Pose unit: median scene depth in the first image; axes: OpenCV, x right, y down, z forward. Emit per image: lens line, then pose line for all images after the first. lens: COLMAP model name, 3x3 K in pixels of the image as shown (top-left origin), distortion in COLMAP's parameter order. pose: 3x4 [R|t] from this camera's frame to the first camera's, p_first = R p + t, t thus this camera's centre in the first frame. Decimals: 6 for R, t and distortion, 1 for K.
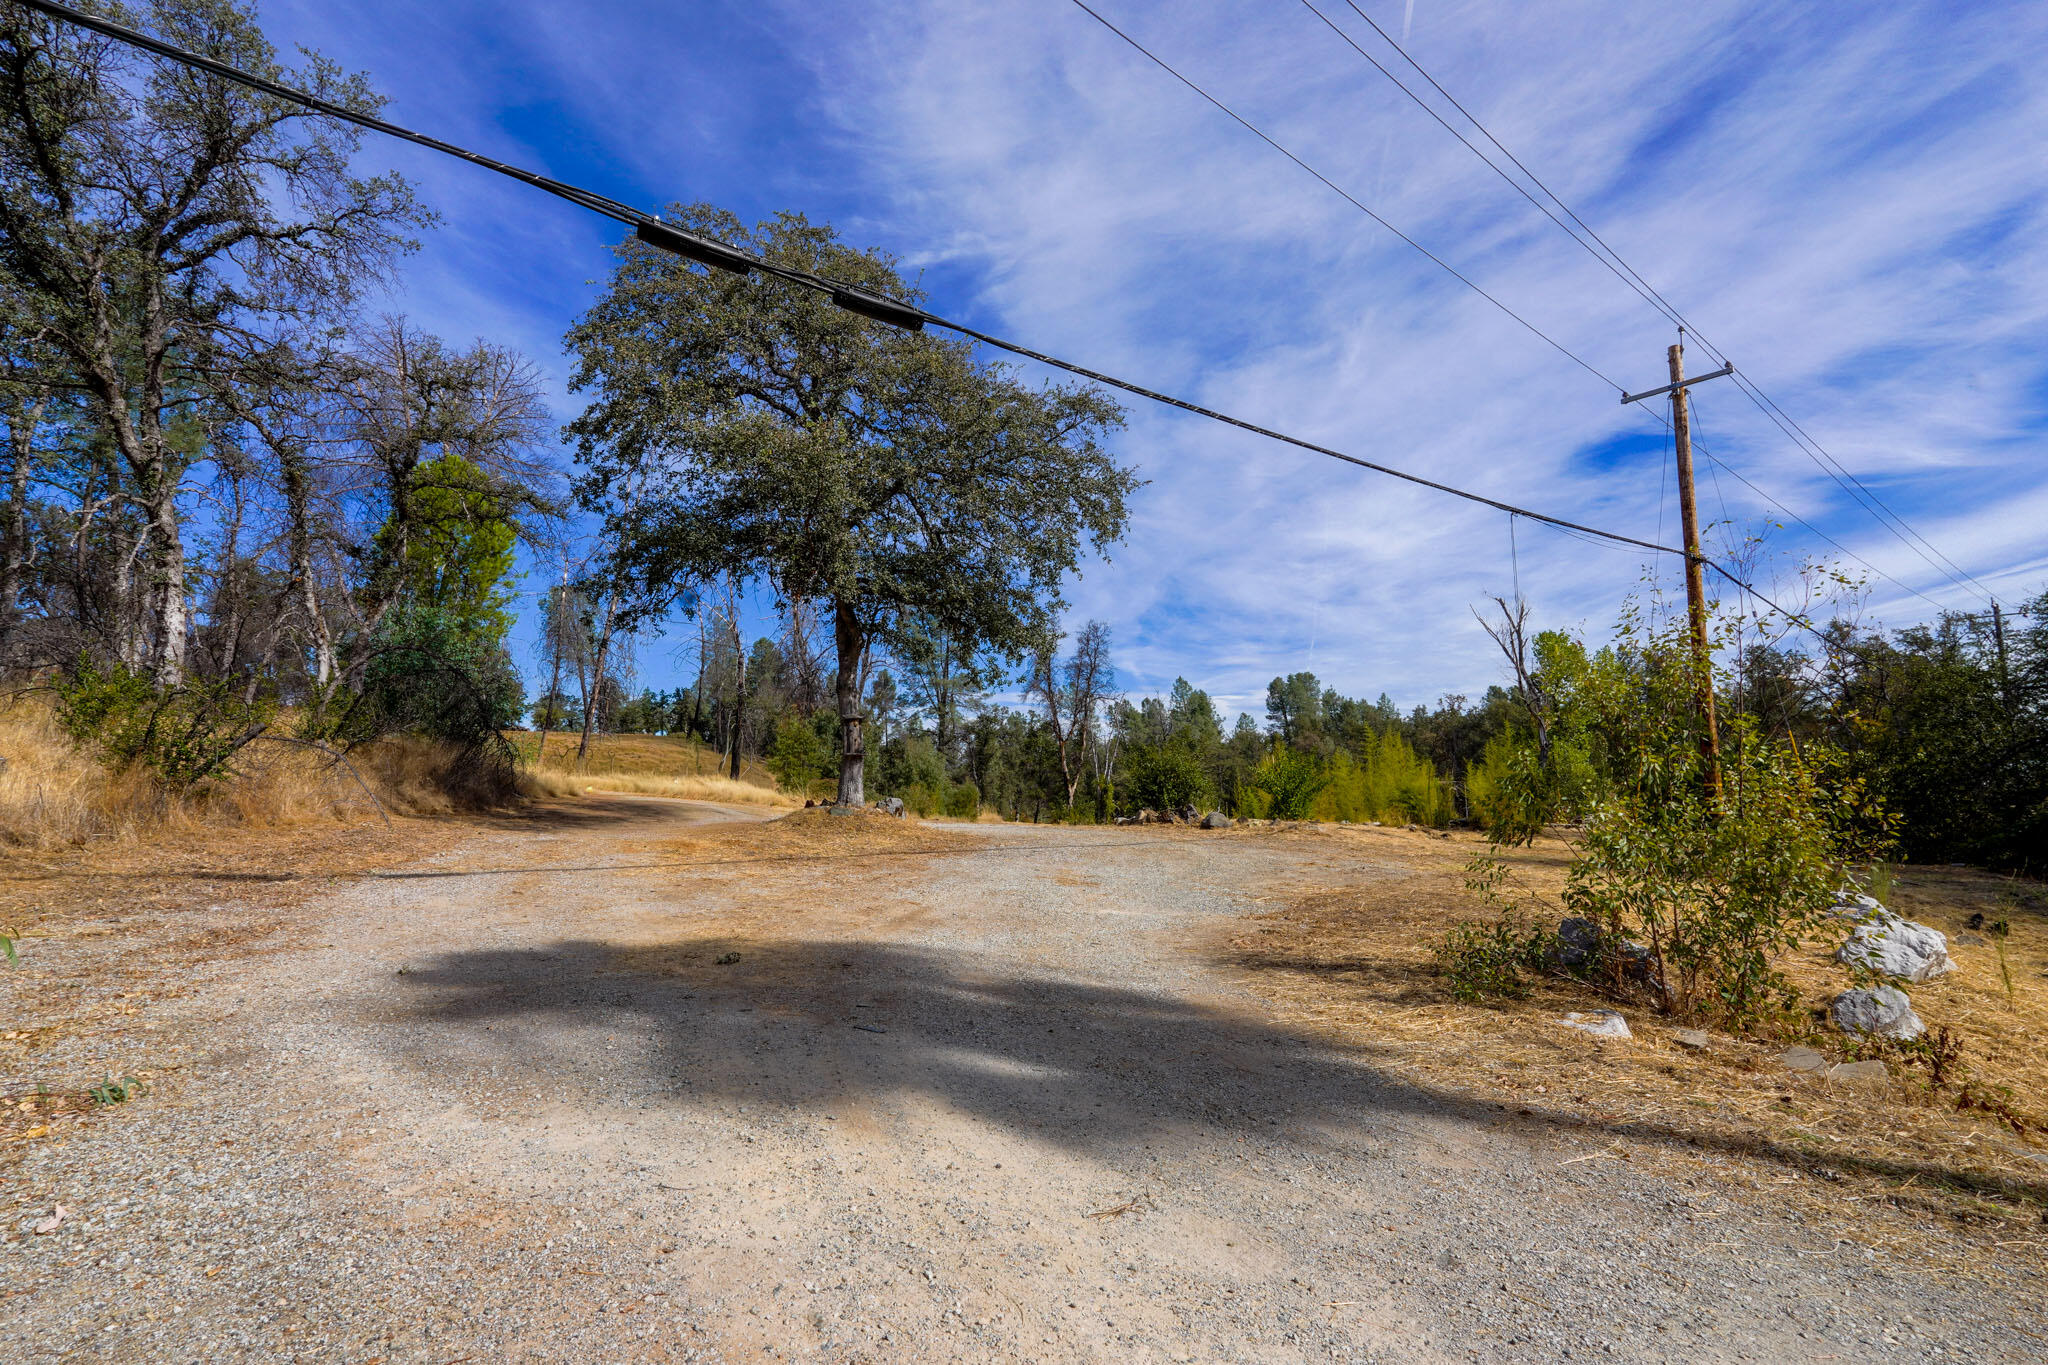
lens RADIAL K [[942.5, 0, 1018.6], [0, 942.5, 687.4], [0, 0, 1]] dist [-0.004463, 0.000252]
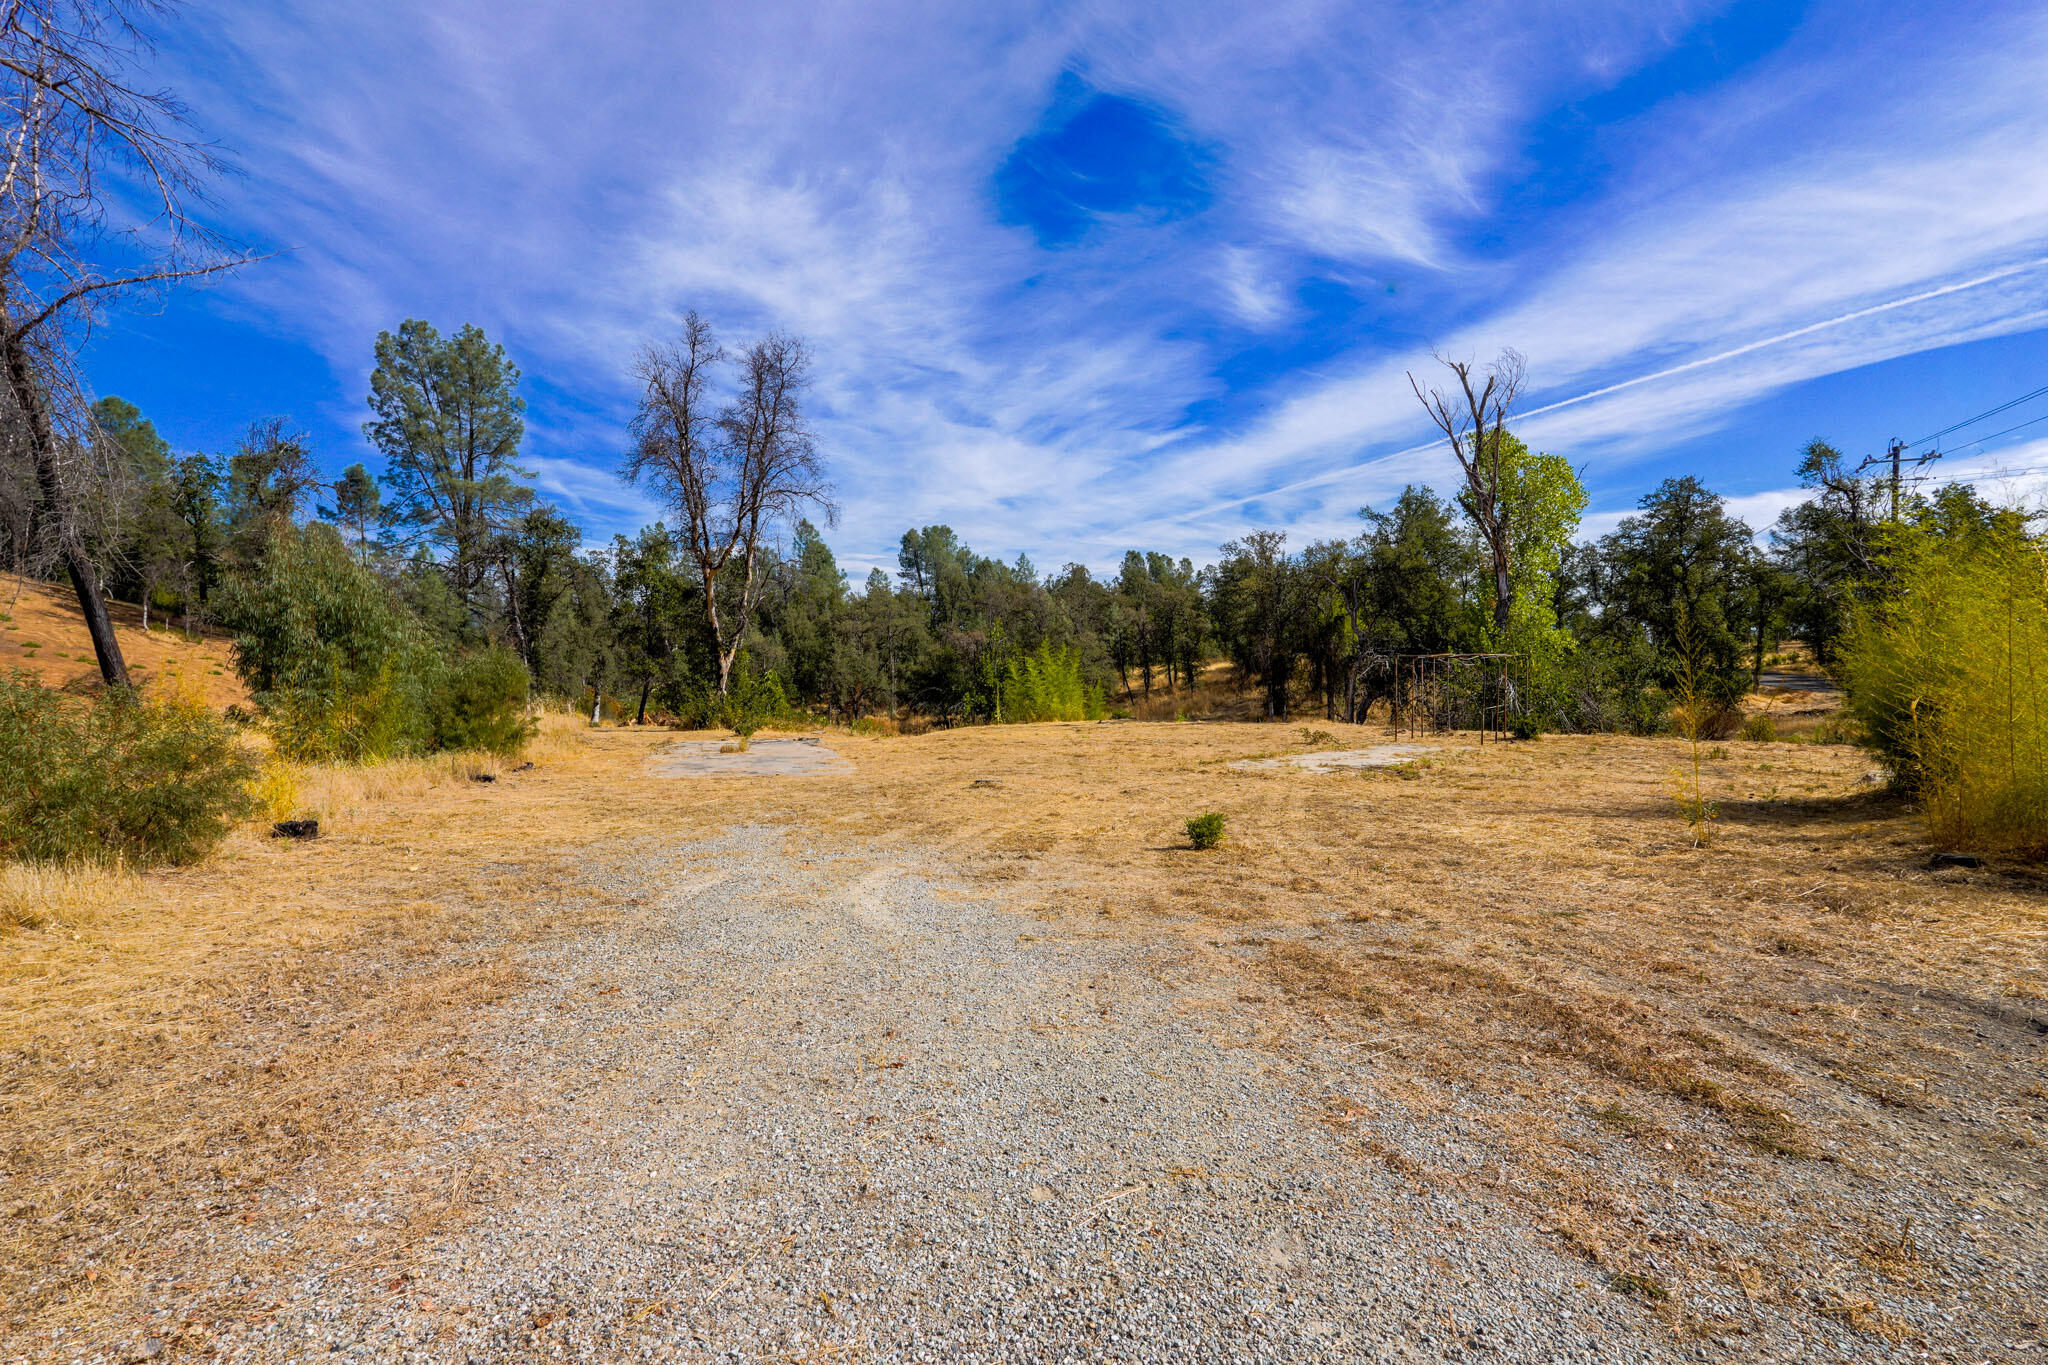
lens RADIAL K [[942.5, 0, 1018.6], [0, 942.5, 687.4], [0, 0, 1]] dist [-0.004463, 0.000252]
pose [[0.906712, -0.008973, 0.421656, -0.014344], [-0.051590, 0.989906, 0.132003, 0.034790], [-0.418584, -0.141442, 0.897096, 0.366087]]
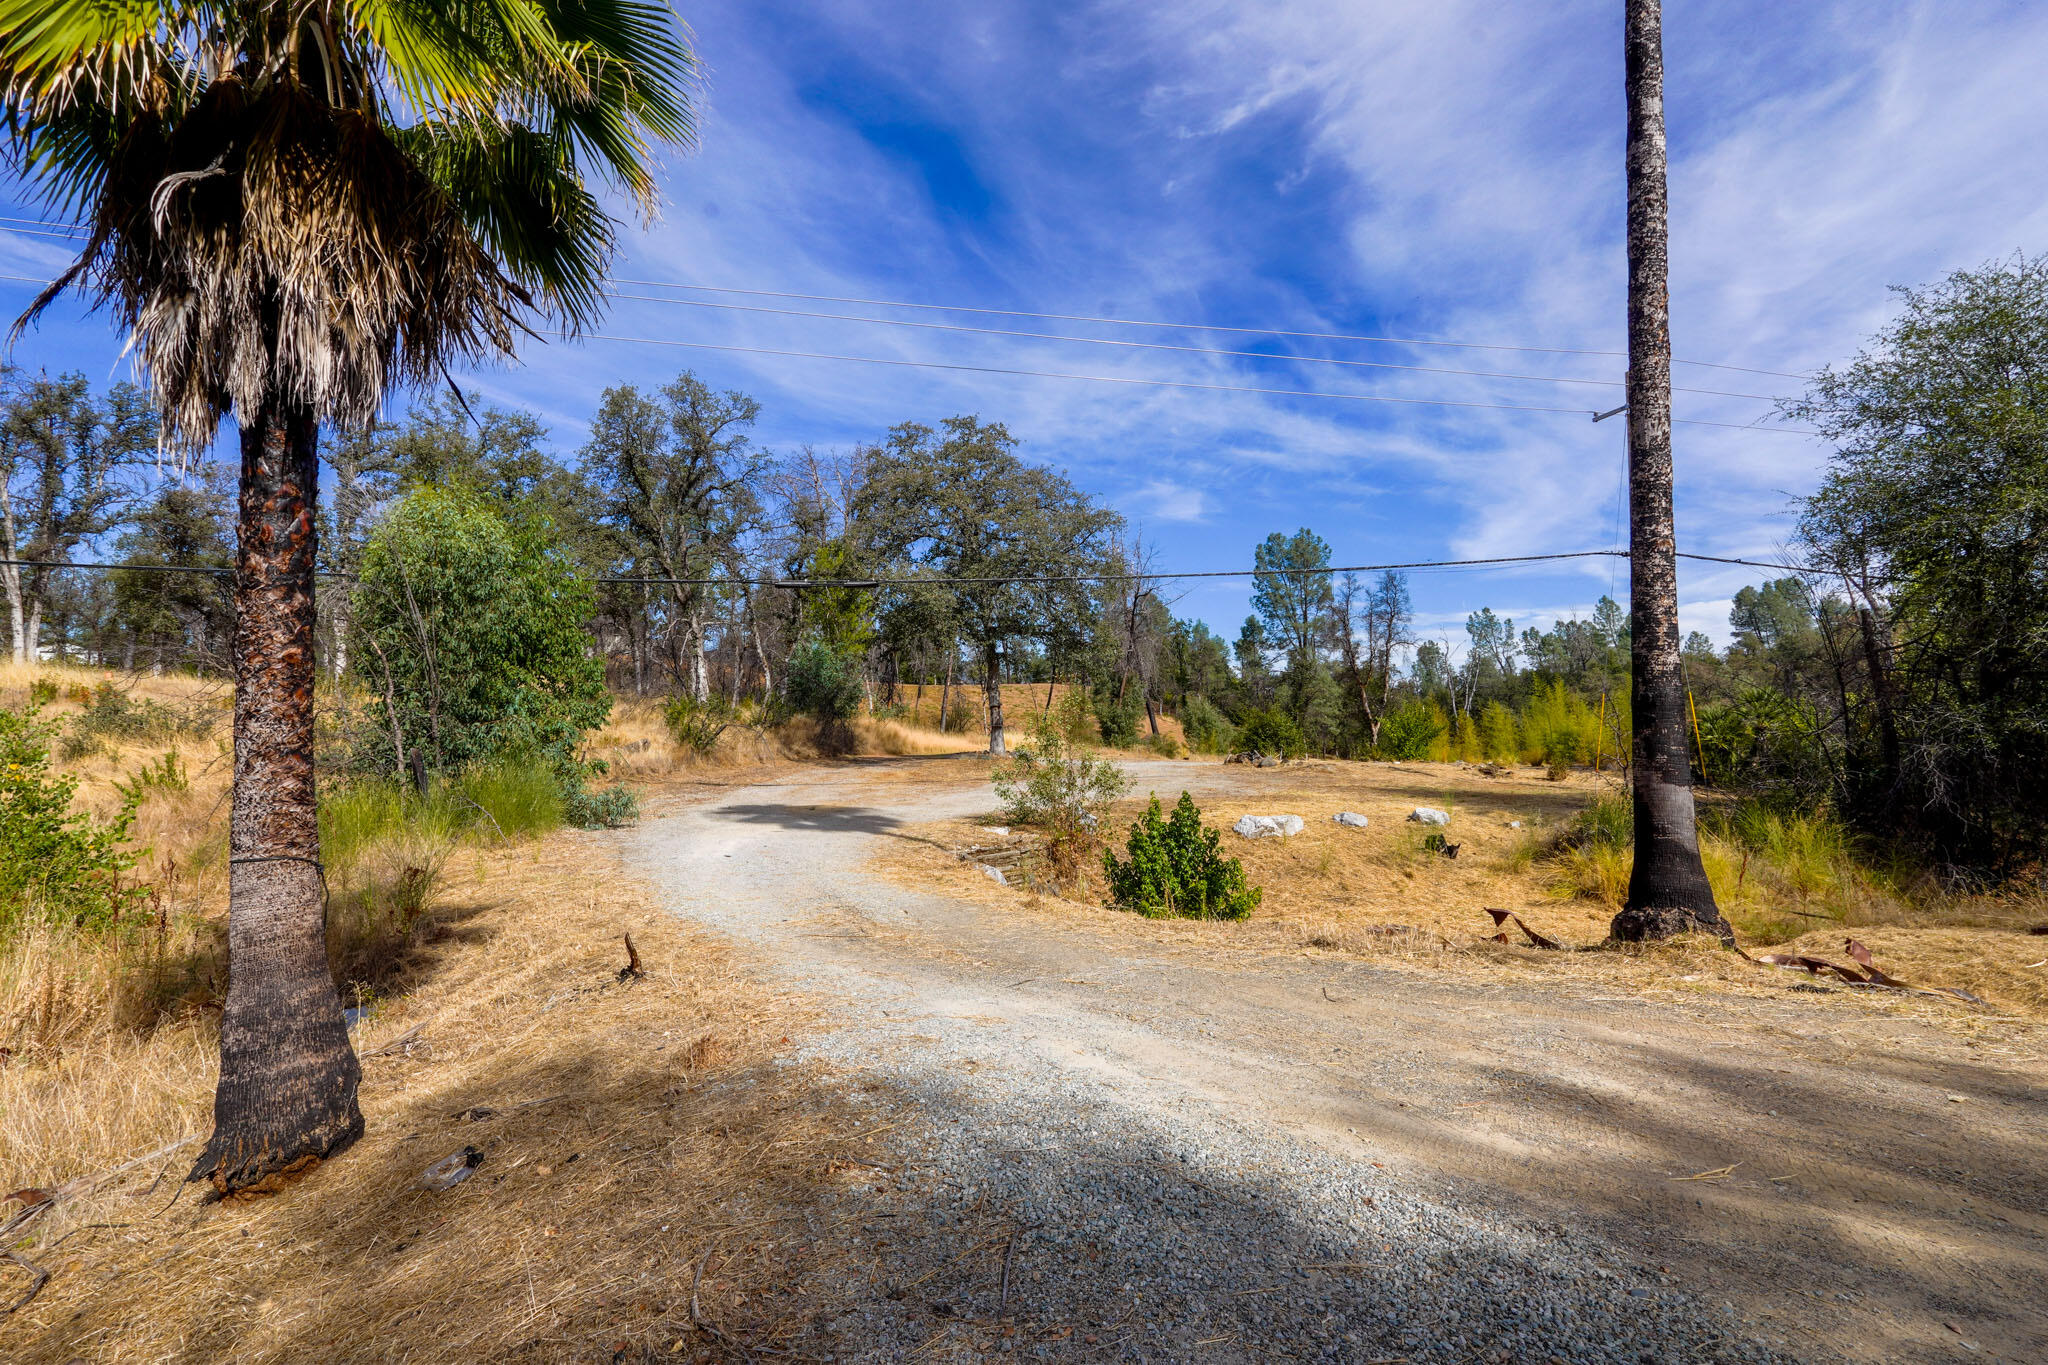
lens RADIAL K [[942.5, 0, 1018.6], [0, 942.5, 687.4], [0, 0, 1]] dist [-0.004463, 0.000252]
pose [[0.897260, -0.032773, -0.440284, 0.136998], [0.063575, 0.996439, 0.055389, -0.020451], [0.436901, -0.077690, 0.896148, -0.121759]]
